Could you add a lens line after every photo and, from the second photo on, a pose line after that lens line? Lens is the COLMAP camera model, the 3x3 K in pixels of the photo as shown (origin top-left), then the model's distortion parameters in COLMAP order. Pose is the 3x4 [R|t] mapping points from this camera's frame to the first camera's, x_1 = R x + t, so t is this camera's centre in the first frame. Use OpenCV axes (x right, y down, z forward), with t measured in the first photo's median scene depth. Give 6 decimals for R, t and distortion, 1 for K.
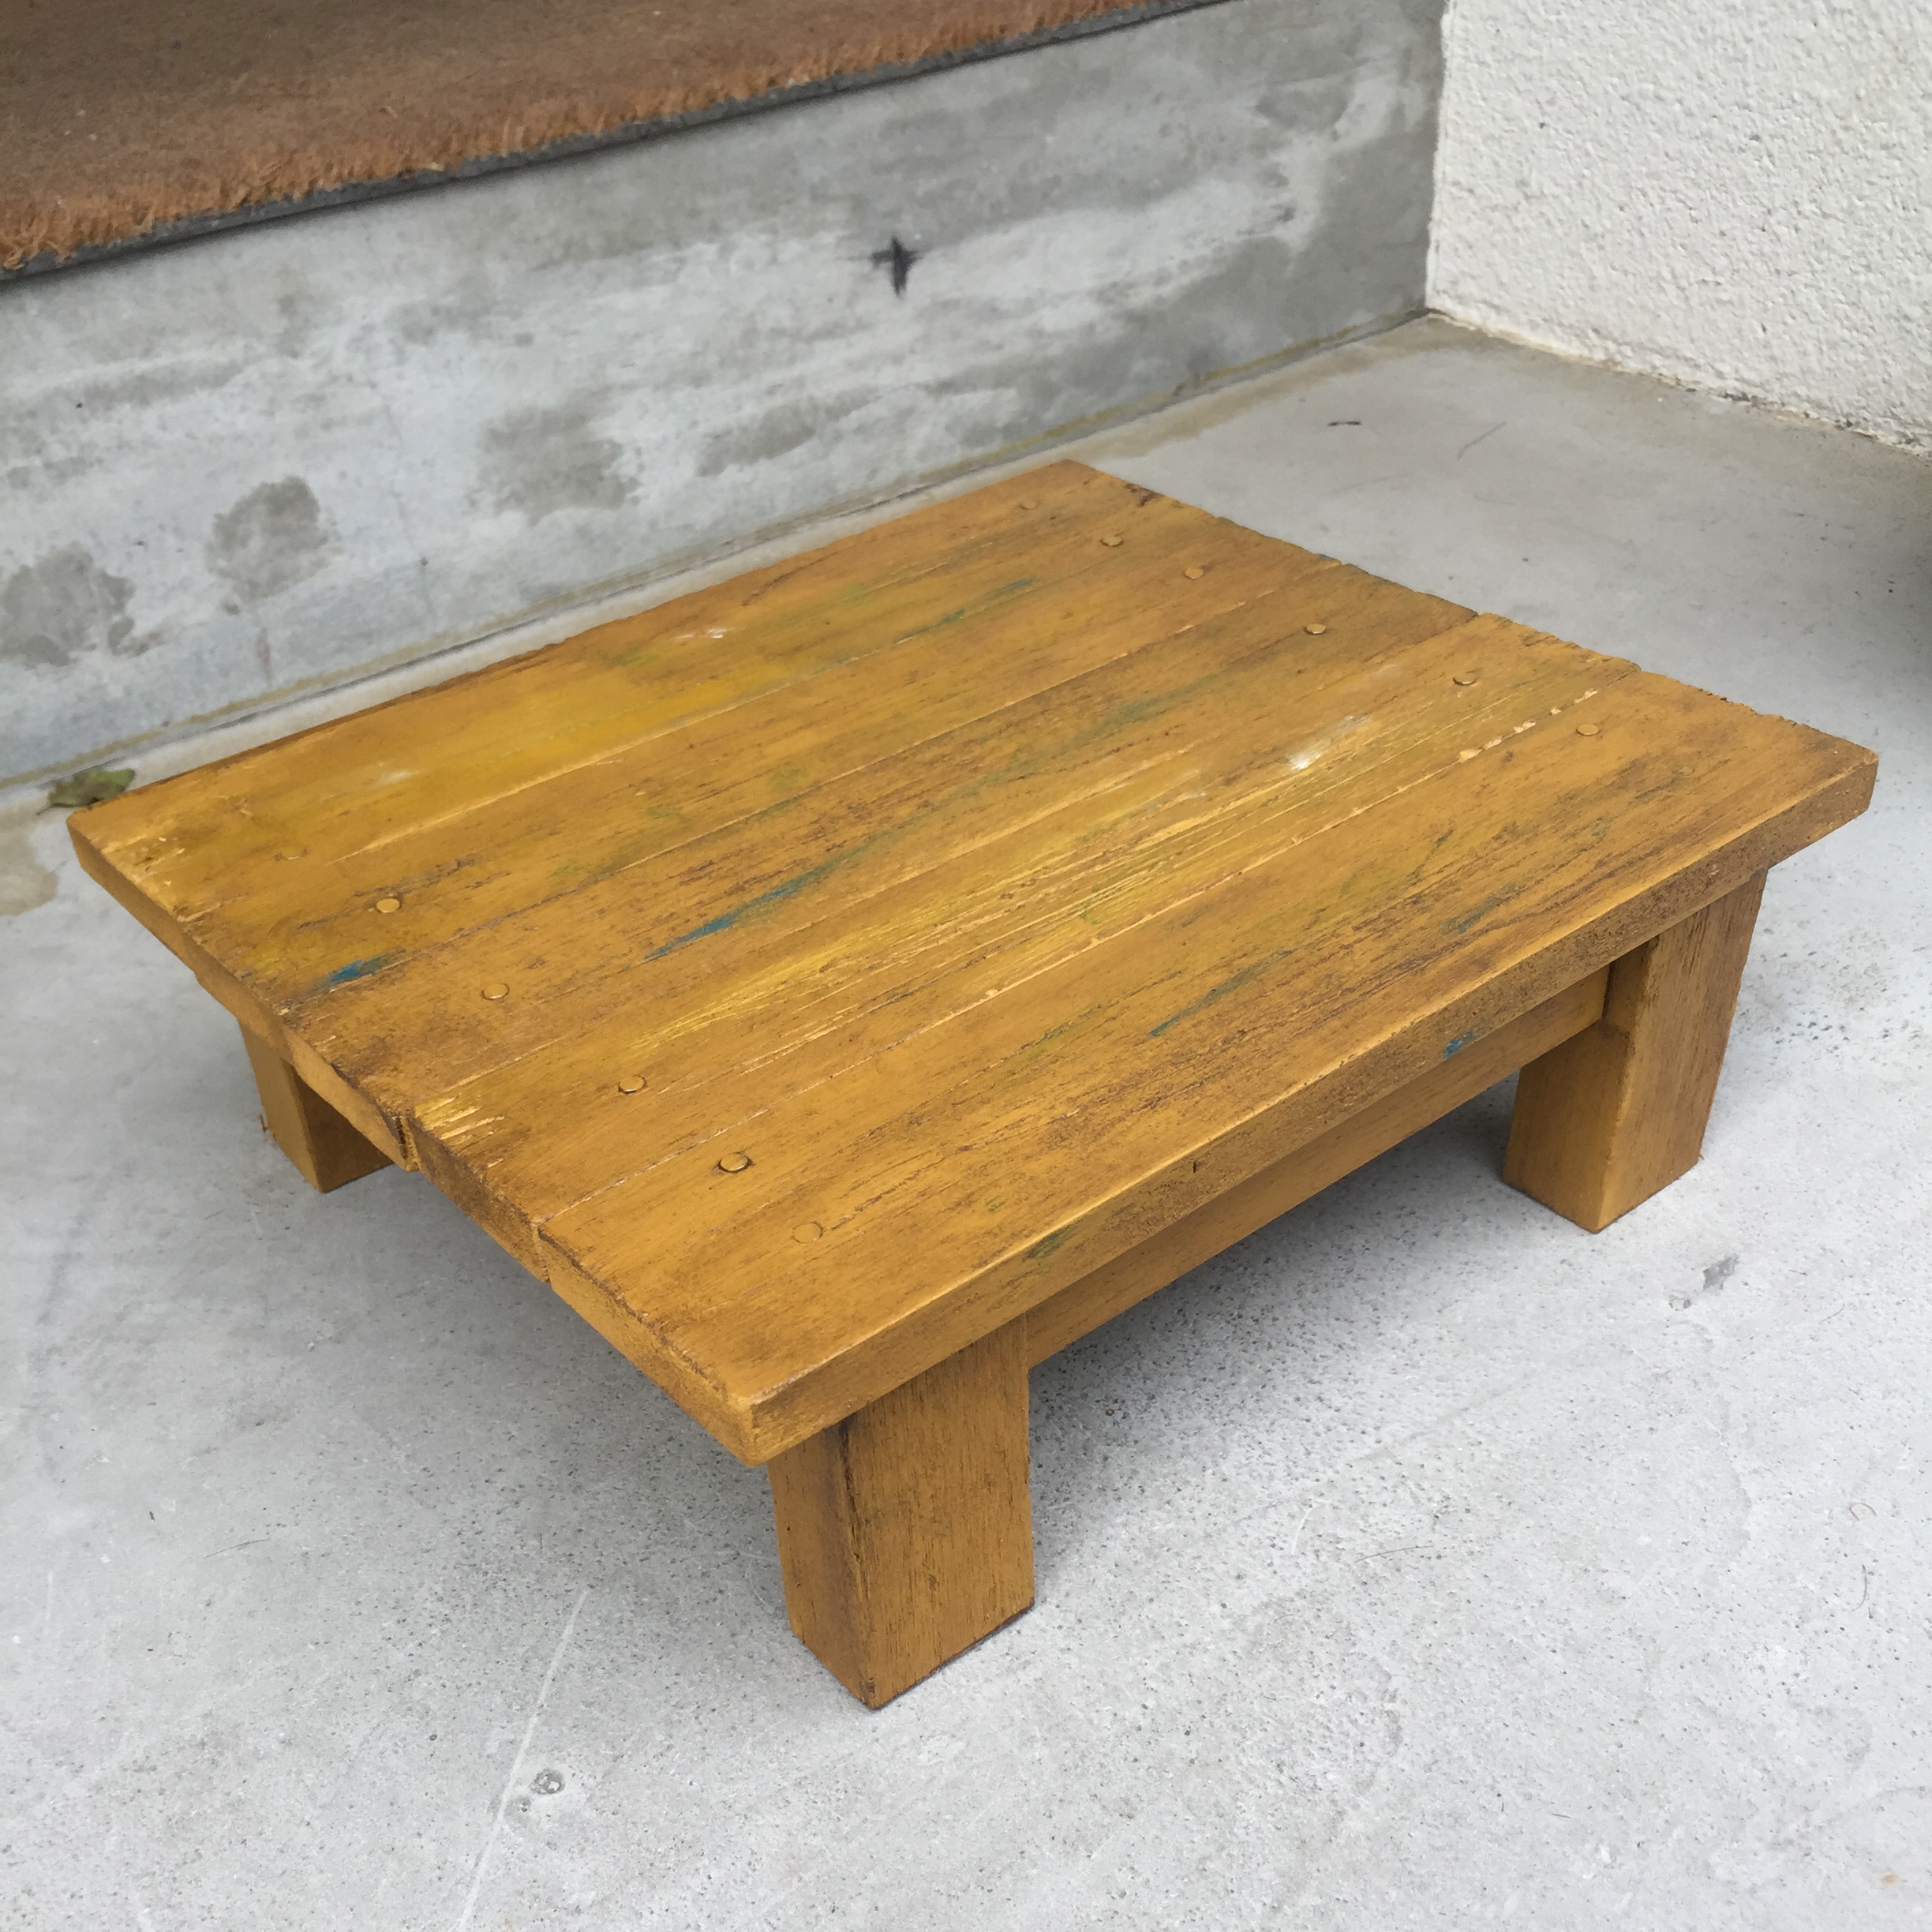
lens RADIAL K [[2557.2, 0, 966.0], [0, 2557.2, 966.0], [0, 0, 1]] dist [0.048223, 0.073939]
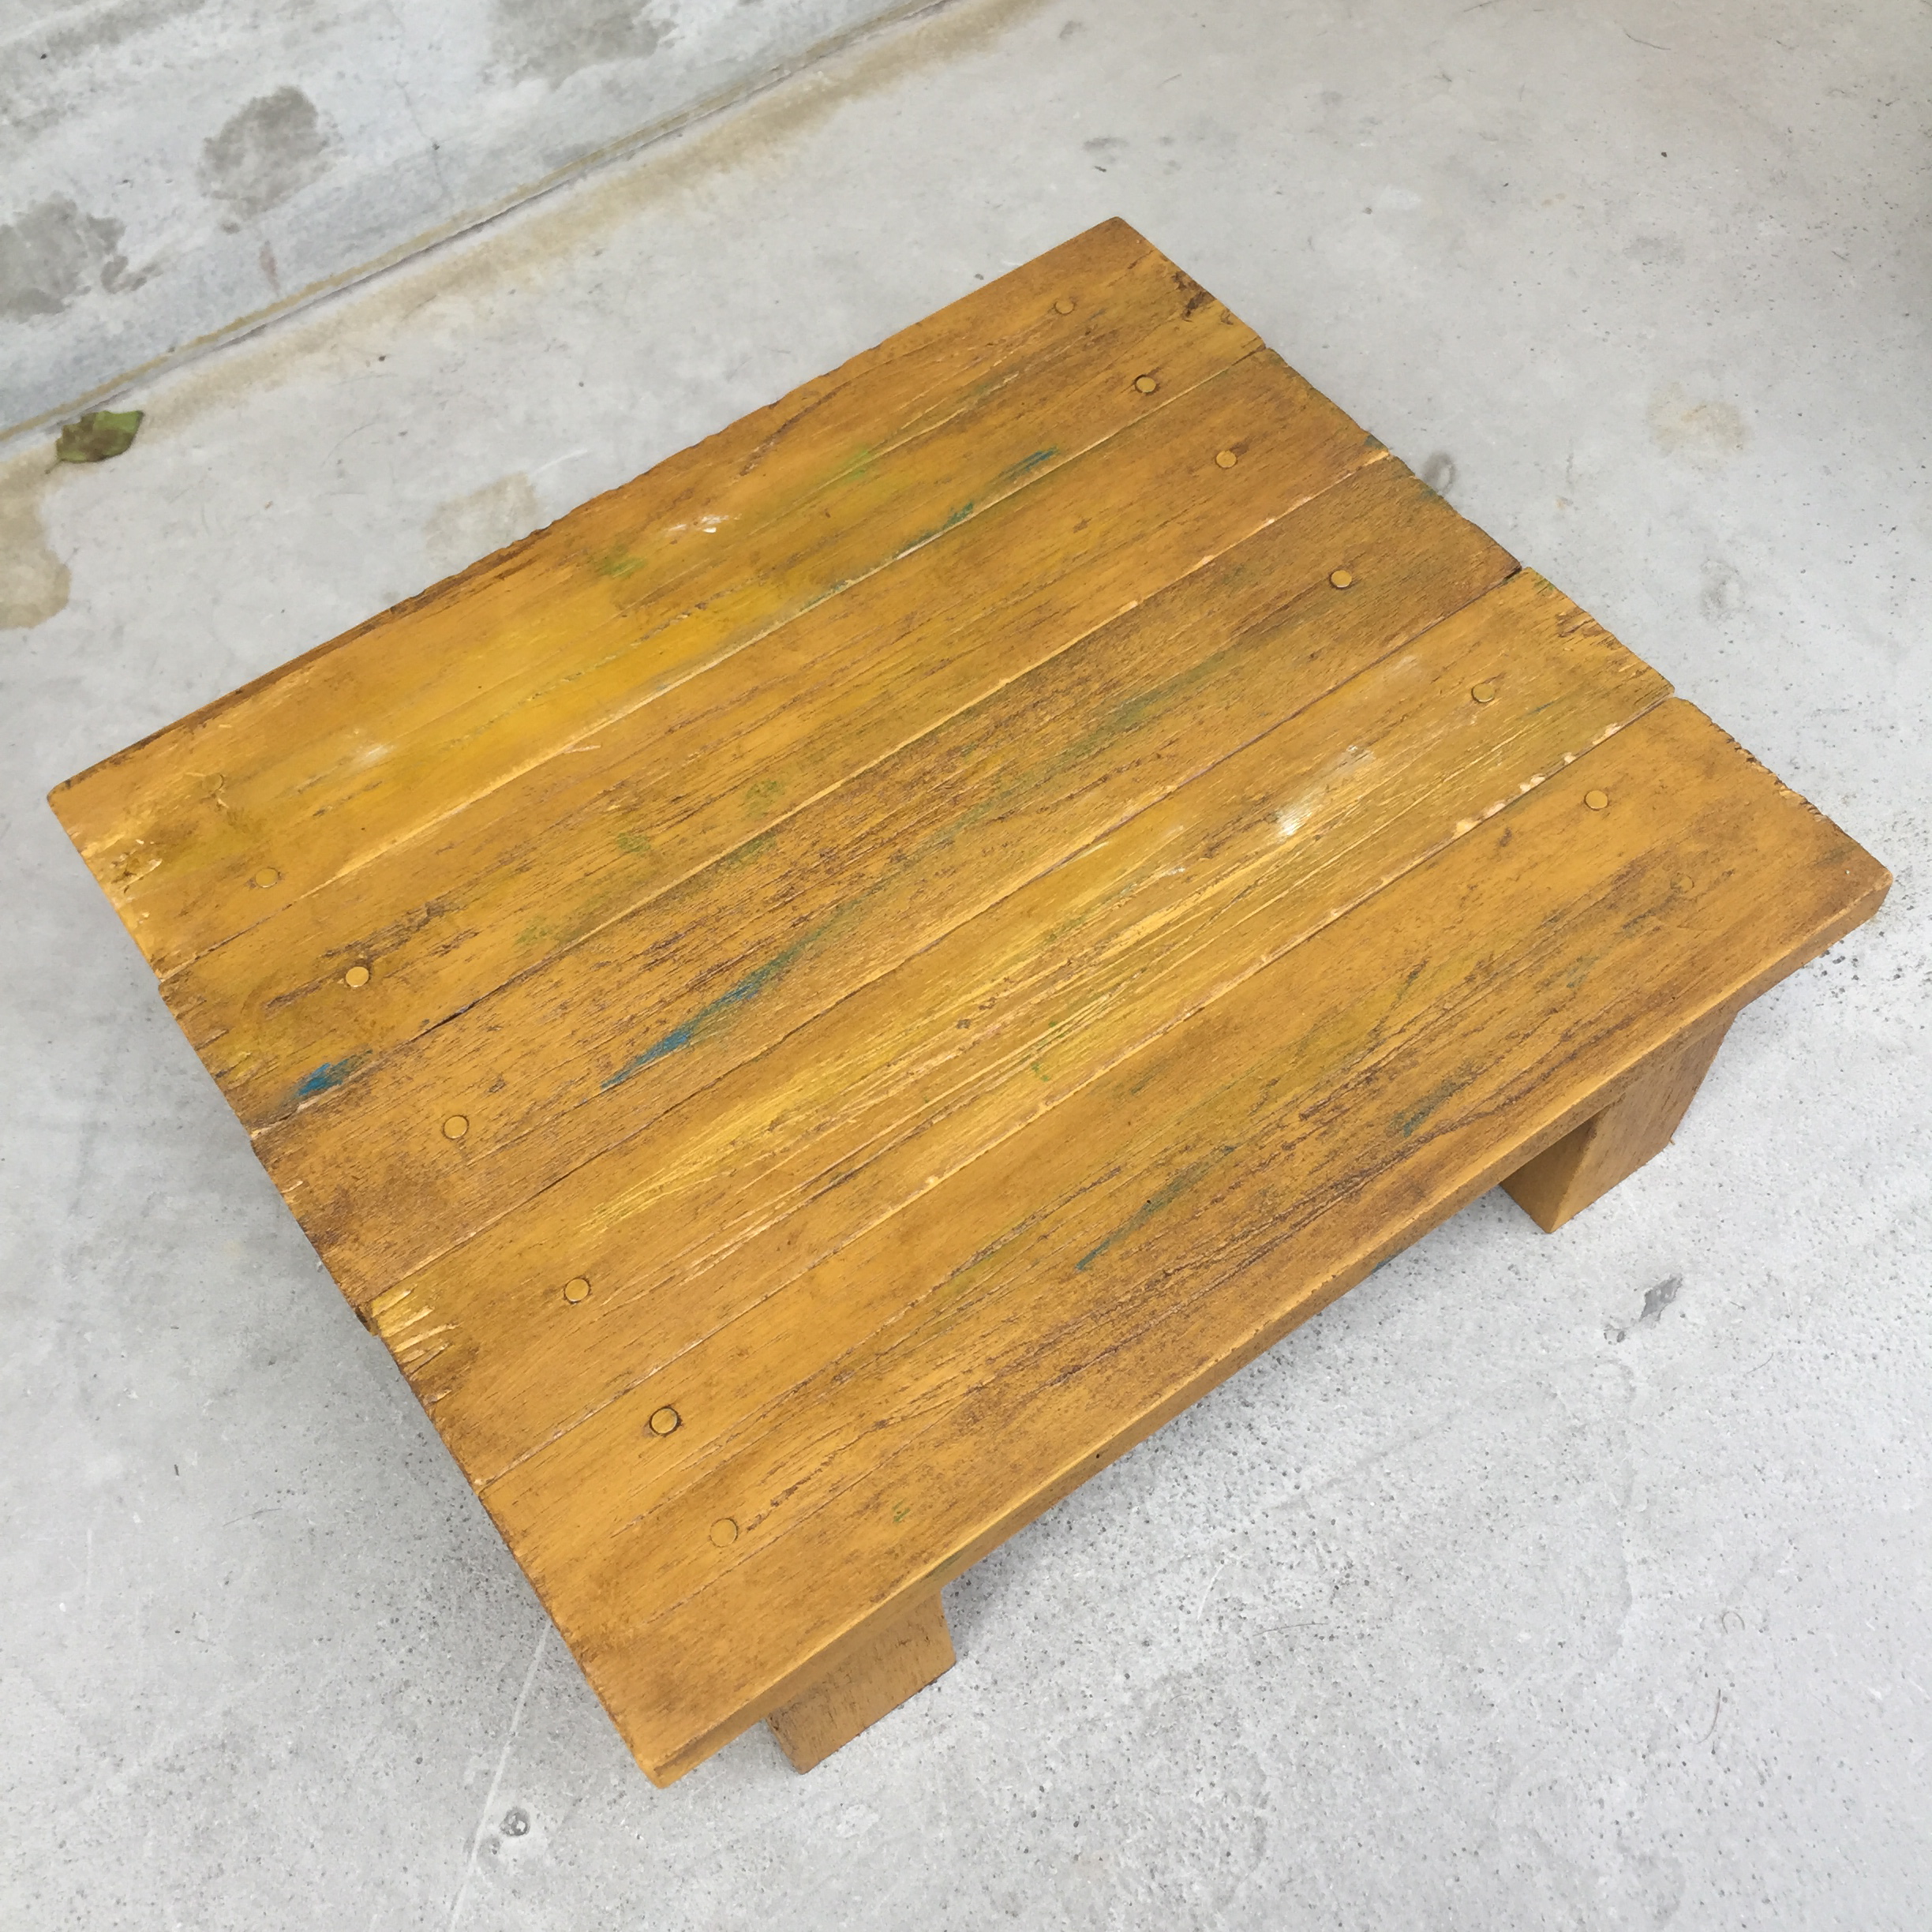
lens RADIAL K [[2603.1, 0, 925.9], [0, 2603.1, 963.5], [0, 0, 1]] dist [0.065578, -0.034357]
pose [[0.996740, 0.057104, -0.057001, 0.057255], [-0.031340, 0.925009, 0.378651, -0.429092], [0.074349, -0.375630, 0.923783, 0.066843]]
